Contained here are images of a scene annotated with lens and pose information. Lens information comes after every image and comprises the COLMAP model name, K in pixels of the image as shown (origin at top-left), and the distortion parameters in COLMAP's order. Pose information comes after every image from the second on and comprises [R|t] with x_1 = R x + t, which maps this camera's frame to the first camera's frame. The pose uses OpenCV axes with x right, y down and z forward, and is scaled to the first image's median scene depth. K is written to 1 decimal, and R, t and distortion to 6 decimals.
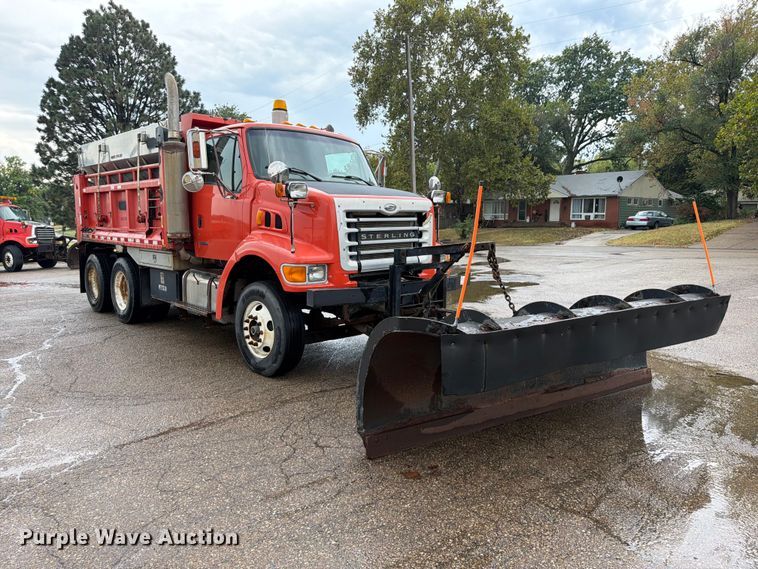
lens RADIAL K [[543.8, 0, 372.3], [0, 543.8, 293.0], [0, 0, 1]] dist [0.035284, -0.040080]
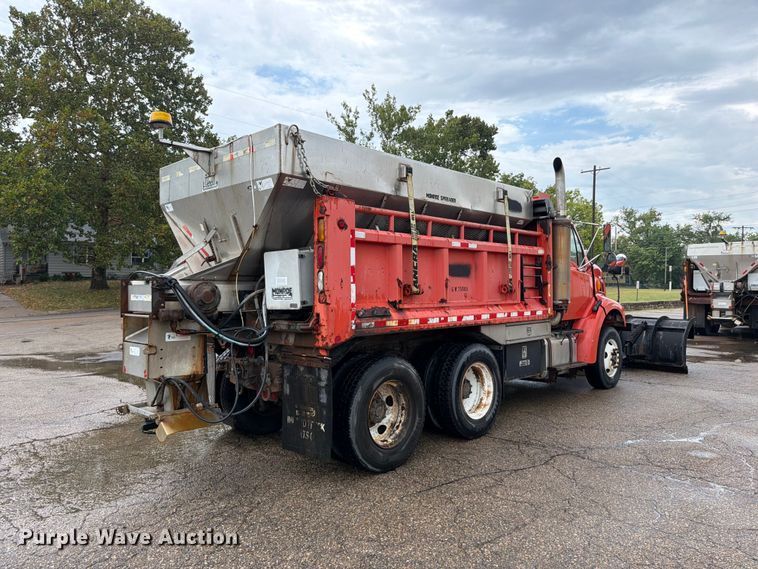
lens RADIAL K [[543.8, 0, 372.3], [0, 543.8, 293.0], [0, 0, 1]] dist [0.035284, -0.040080]
pose [[-0.041663, -0.025813, 0.998798, -1.297889], [0.130720, 0.990933, 0.031063, -0.188721], [-0.990543, 0.131858, -0.037911, 1.284590]]
